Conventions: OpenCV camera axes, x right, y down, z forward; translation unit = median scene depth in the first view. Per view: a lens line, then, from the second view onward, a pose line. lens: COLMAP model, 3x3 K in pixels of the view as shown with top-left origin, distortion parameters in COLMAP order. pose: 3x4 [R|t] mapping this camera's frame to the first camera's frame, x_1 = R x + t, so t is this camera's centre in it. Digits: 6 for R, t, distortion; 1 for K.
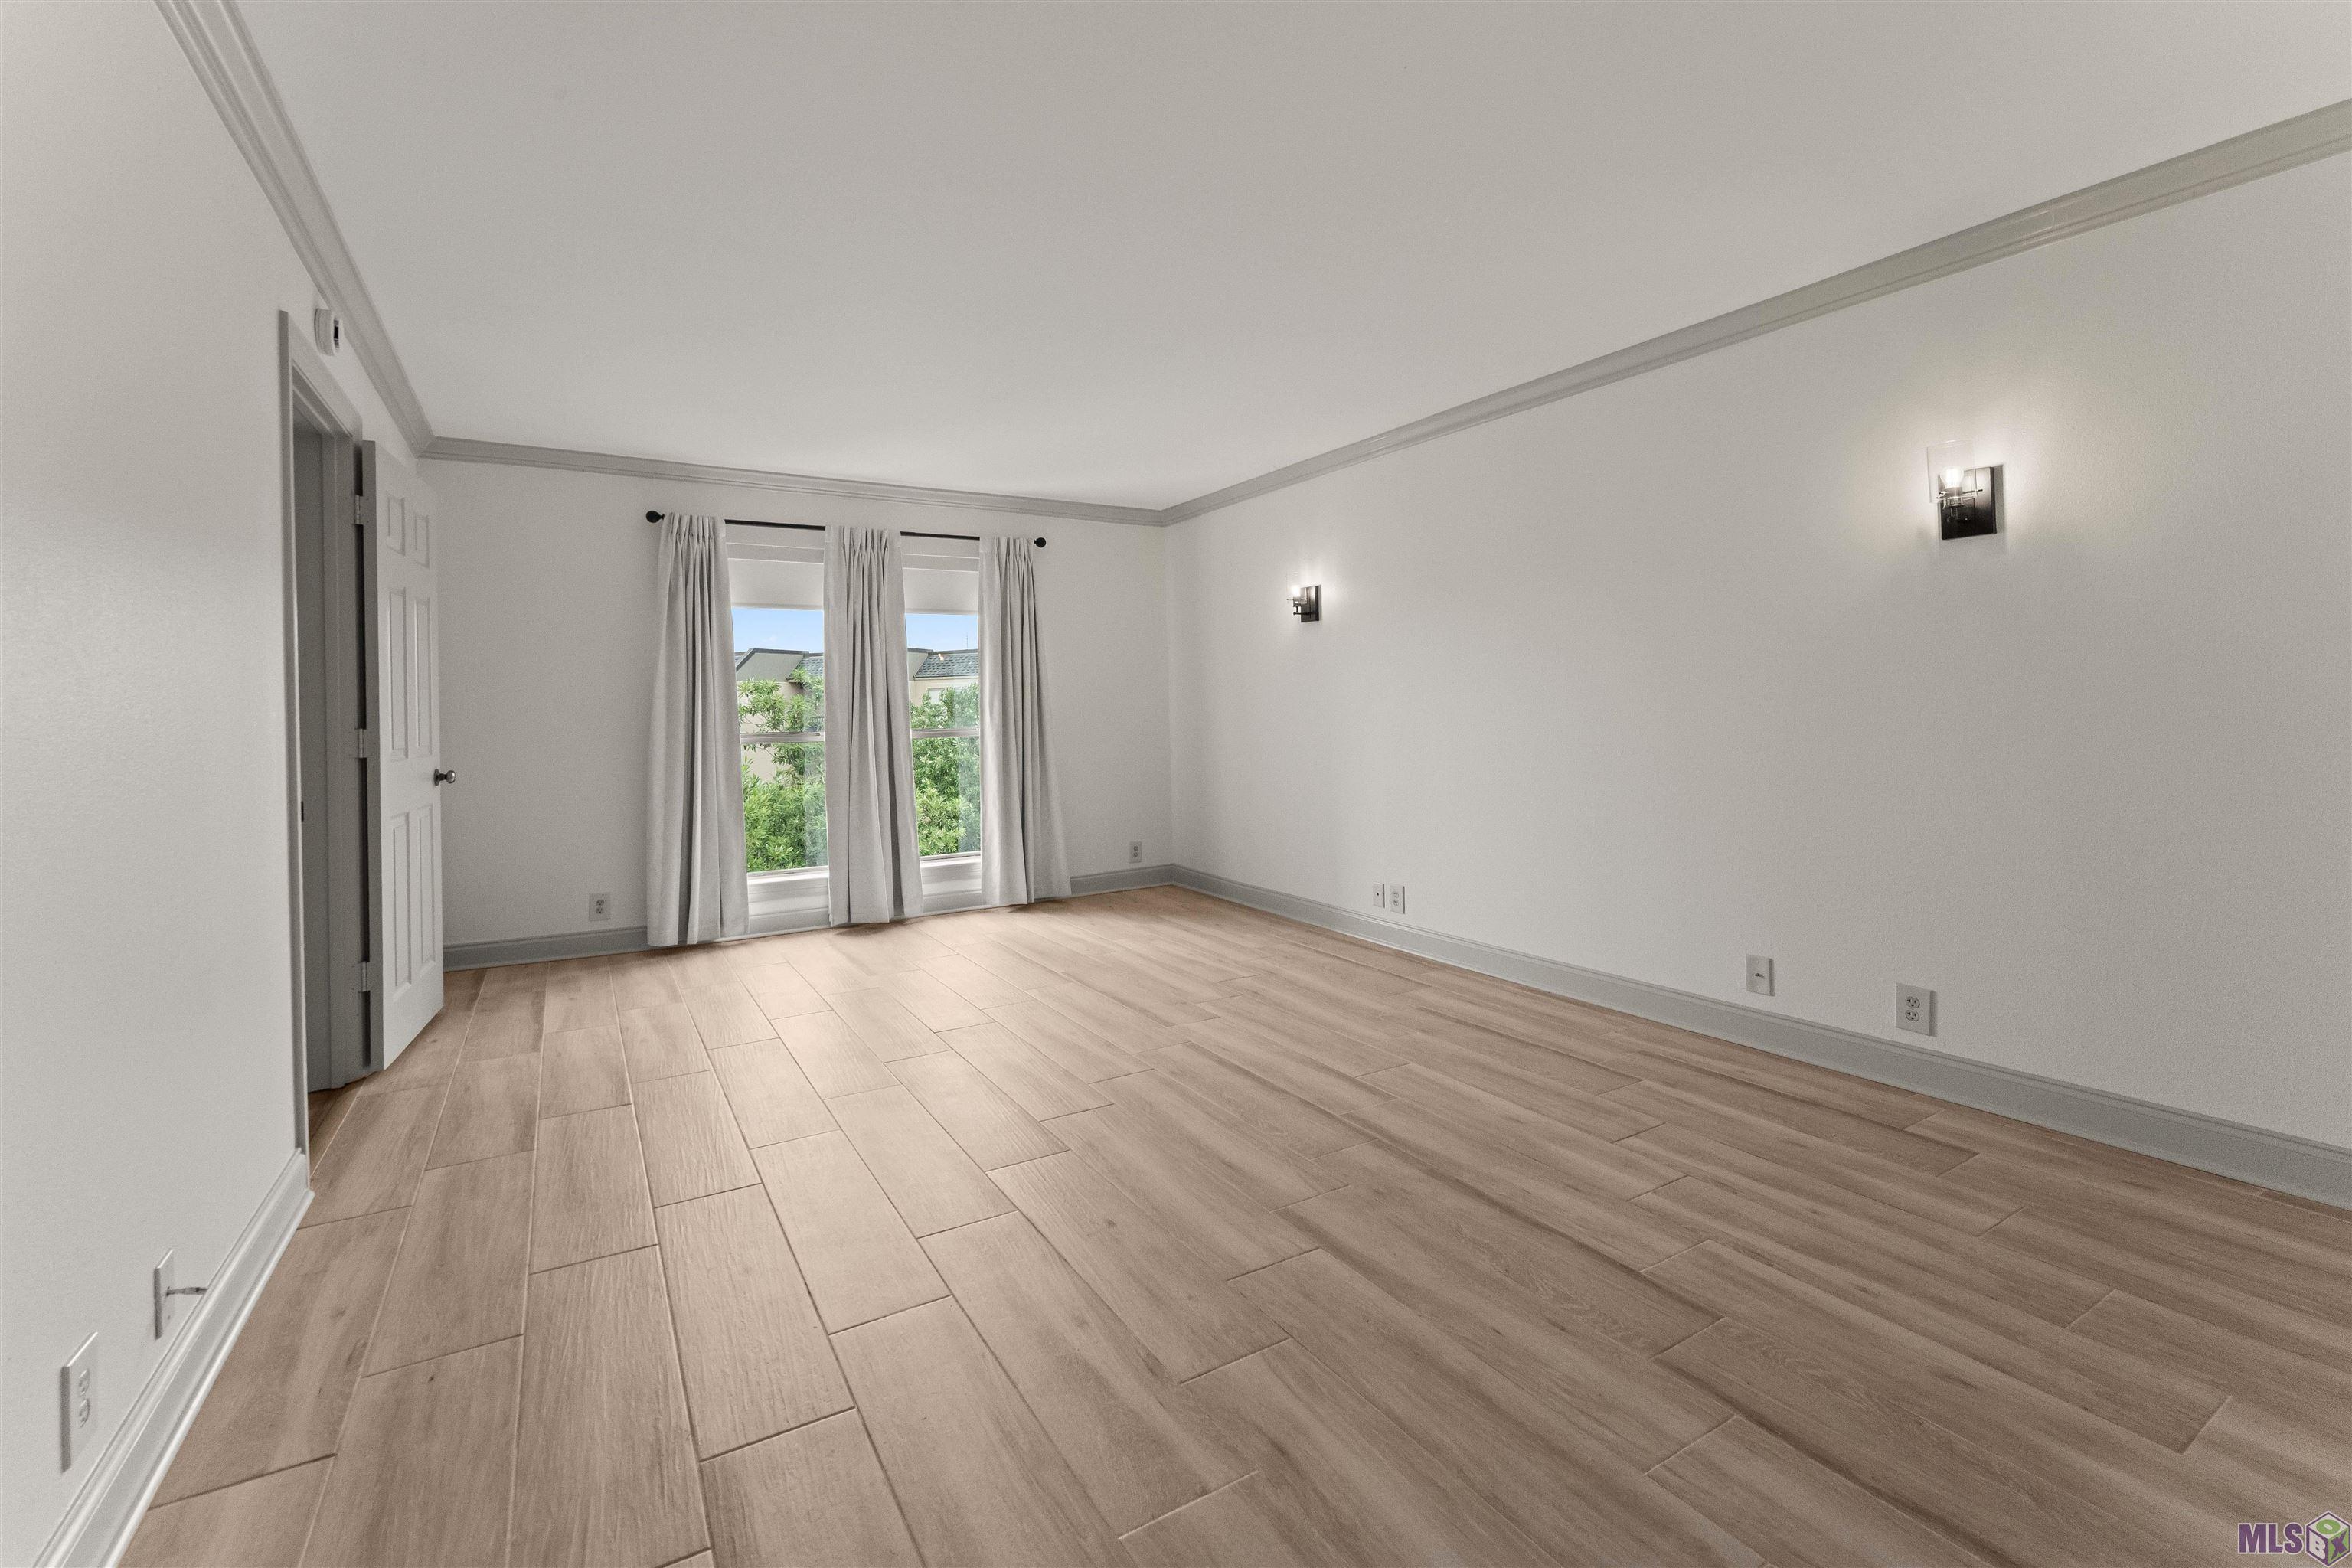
lens RADIAL K [[1018.1, 0, 1174.4], [0, 1018.1, 736.8], [0, 0, 1]] dist [-0.000518, -0.000201]
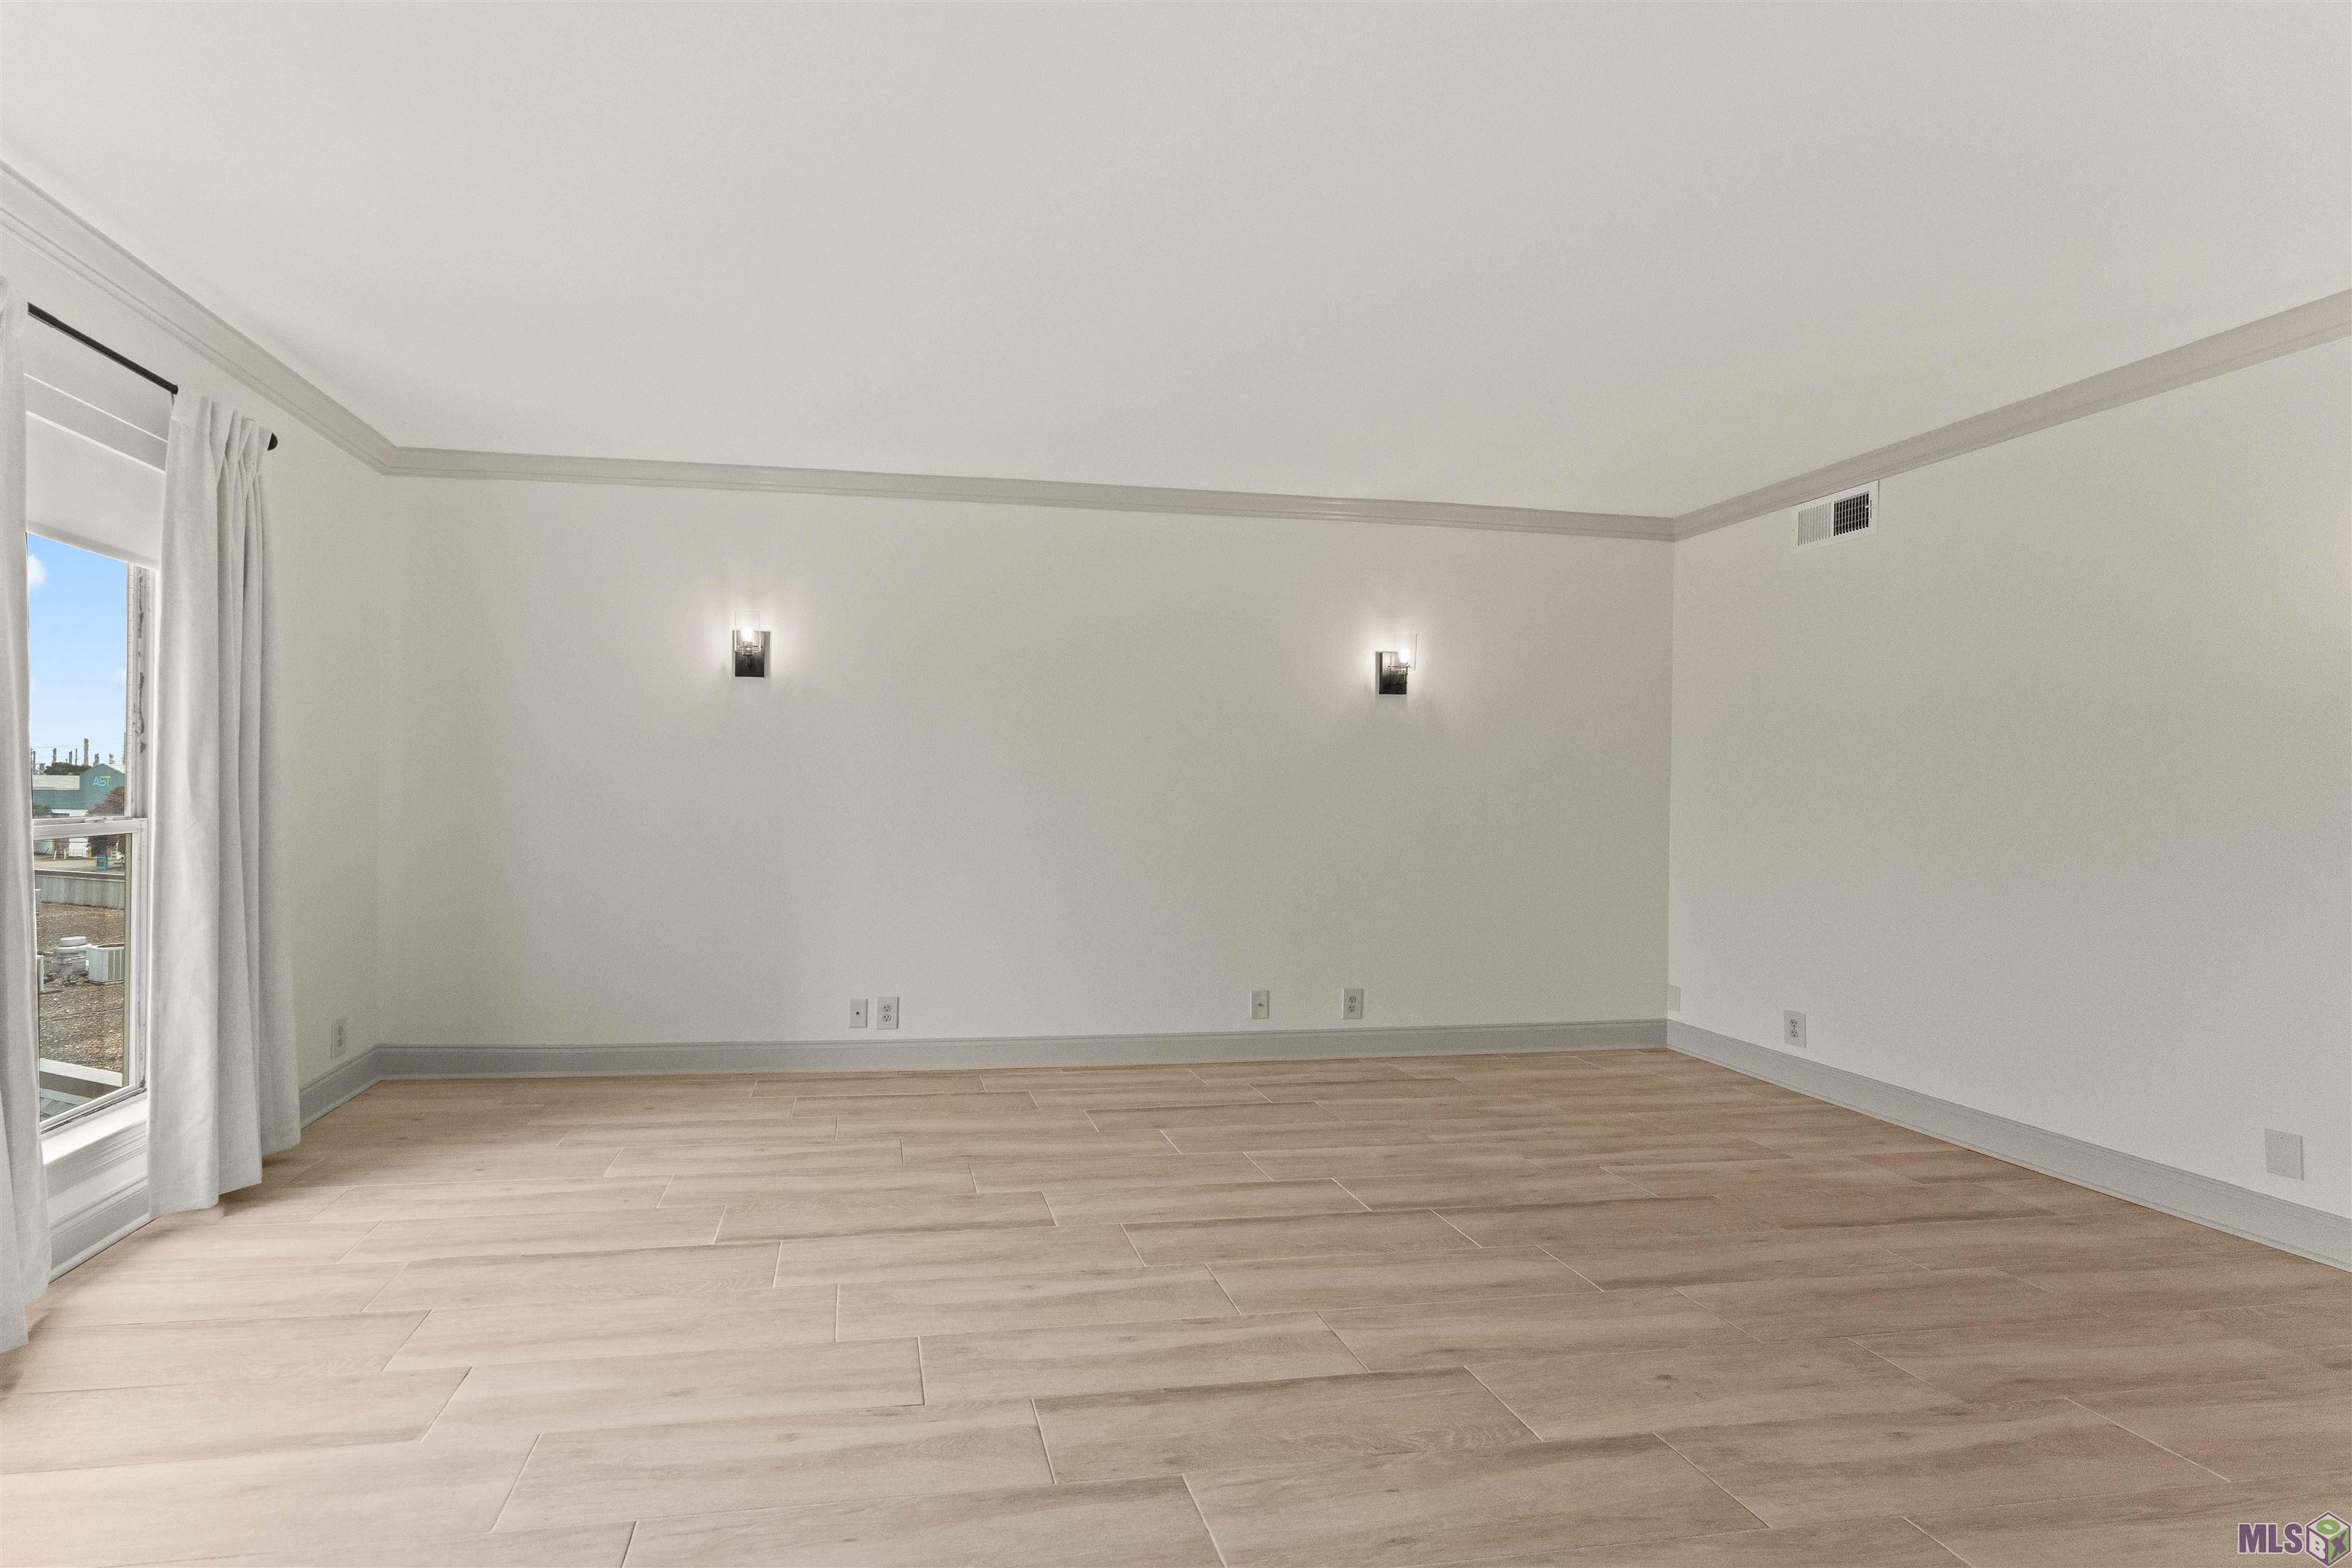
lens RADIAL K [[911.9, 0, 1174.6], [0, 911.9, 794.7], [0, 0, 1]] dist [-0.013008, -0.000039]
pose [[0.390002, 0.029851, 0.920330, -0.630607], [0.013132, 0.999192, -0.037974, 0.009212], [-0.920721, 0.026896, 0.389295, 0.733570]]
